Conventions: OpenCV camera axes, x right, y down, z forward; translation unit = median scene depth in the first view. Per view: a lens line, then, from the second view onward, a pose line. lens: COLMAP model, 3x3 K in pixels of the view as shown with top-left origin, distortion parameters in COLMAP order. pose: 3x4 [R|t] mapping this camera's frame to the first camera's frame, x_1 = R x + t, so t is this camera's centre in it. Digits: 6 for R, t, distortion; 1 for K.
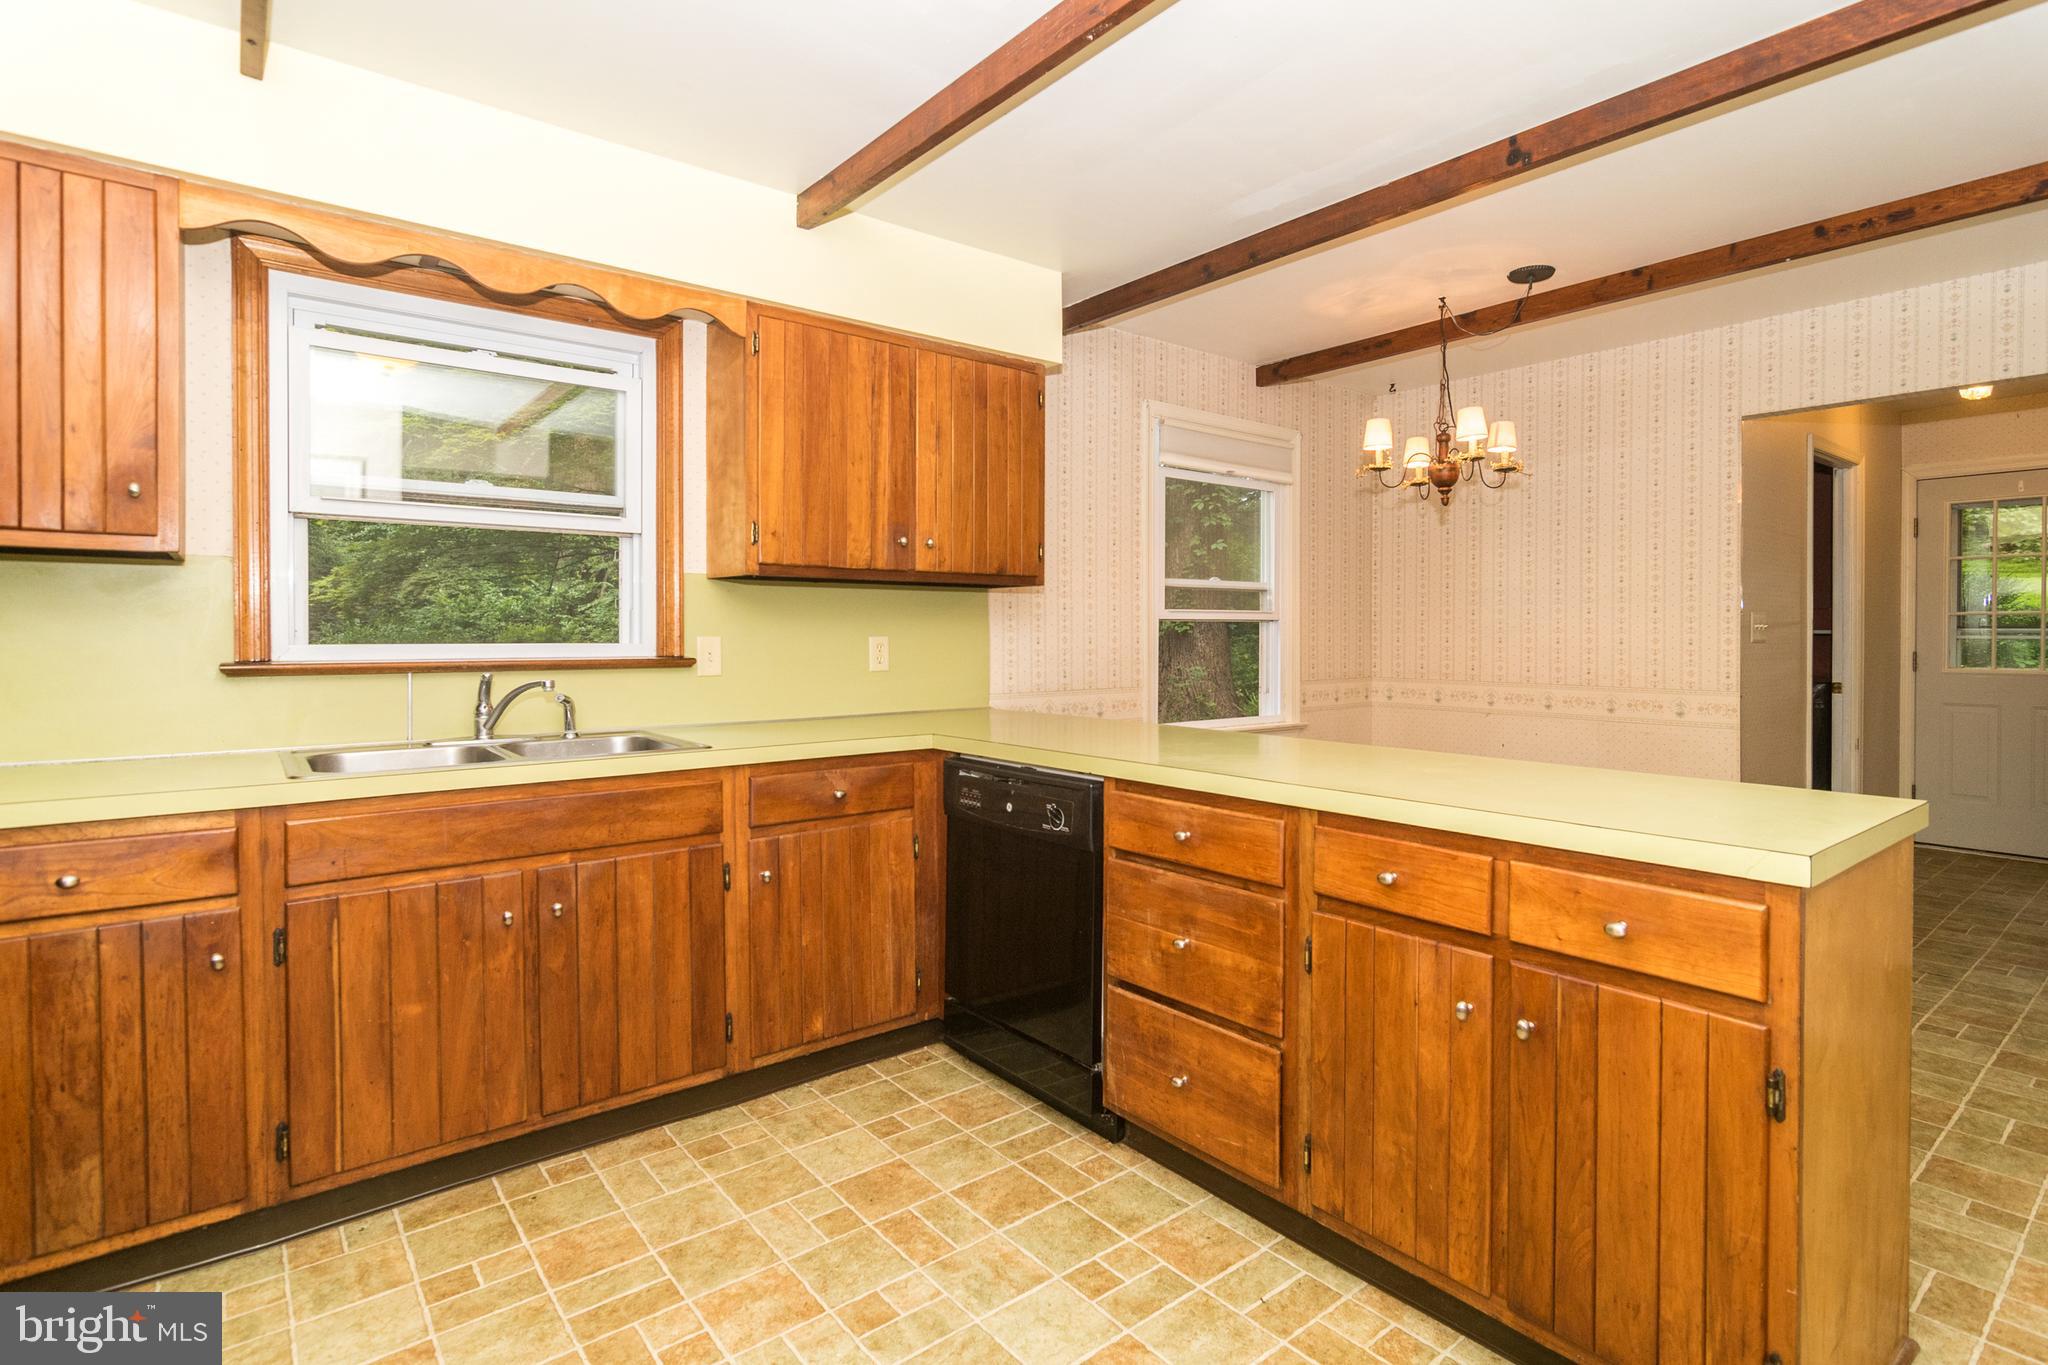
lens RADIAL K [[986.0, 0, 1027.4], [0, 986.0, 657.2], [0, 0, 1]] dist [0.001152, 0.000201]
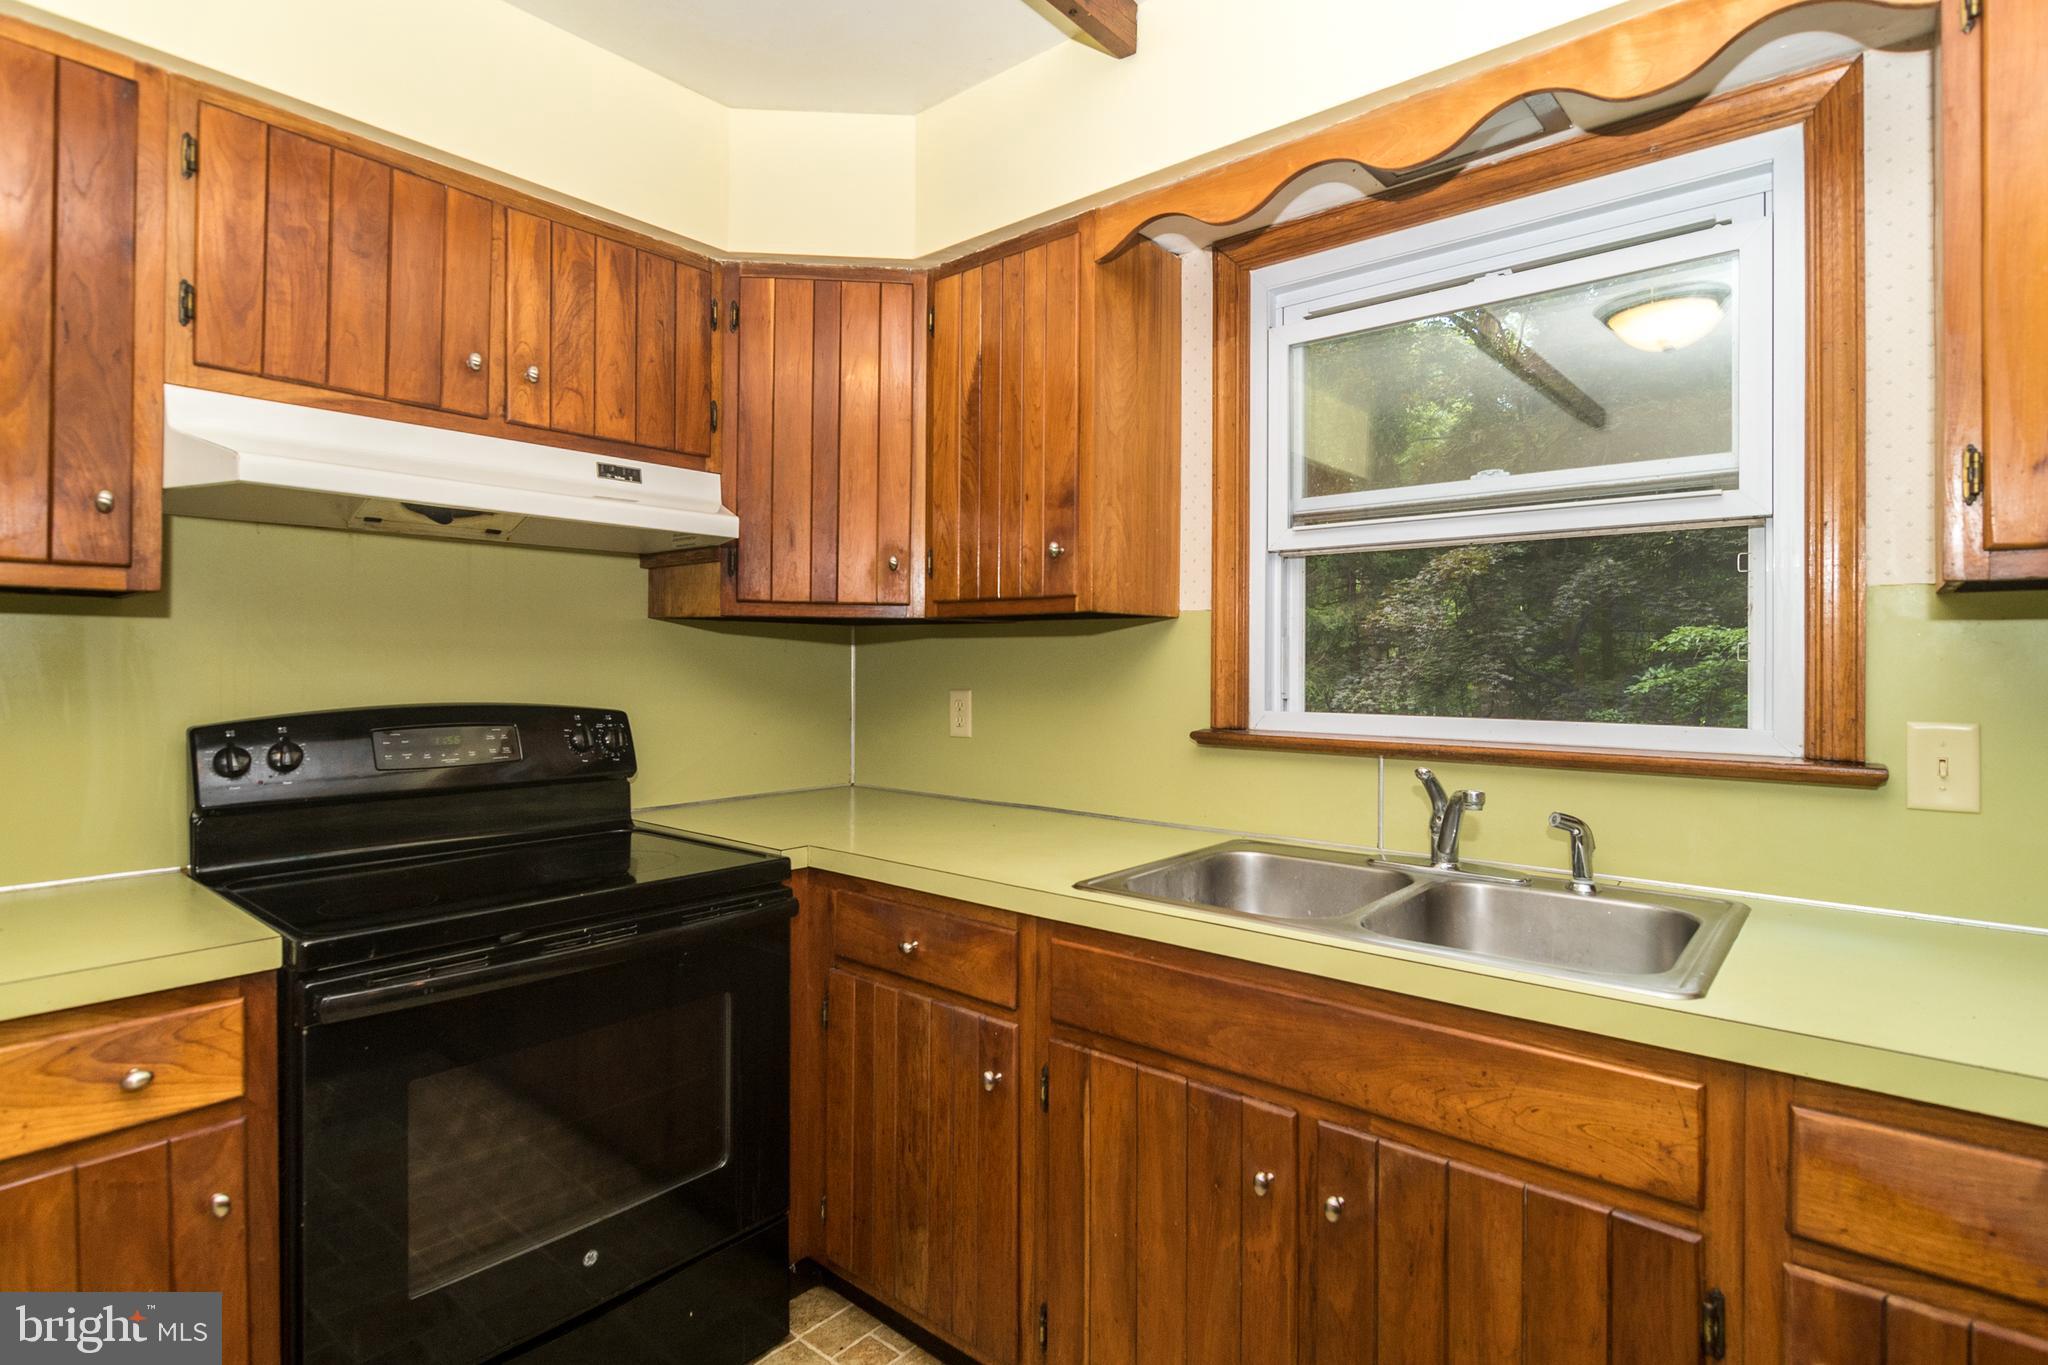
lens RADIAL K [[1010.2, 0, 1029.6], [0, 1010.2, 653.4], [0, 0, 1]] dist [-0.002956, -0.000572]
pose [[0.202061, -0.005326, -0.979358, 0.055405], [-0.024017, 0.999658, -0.010392, -0.050547], [0.979078, 0.025621, 0.201864, 0.669961]]
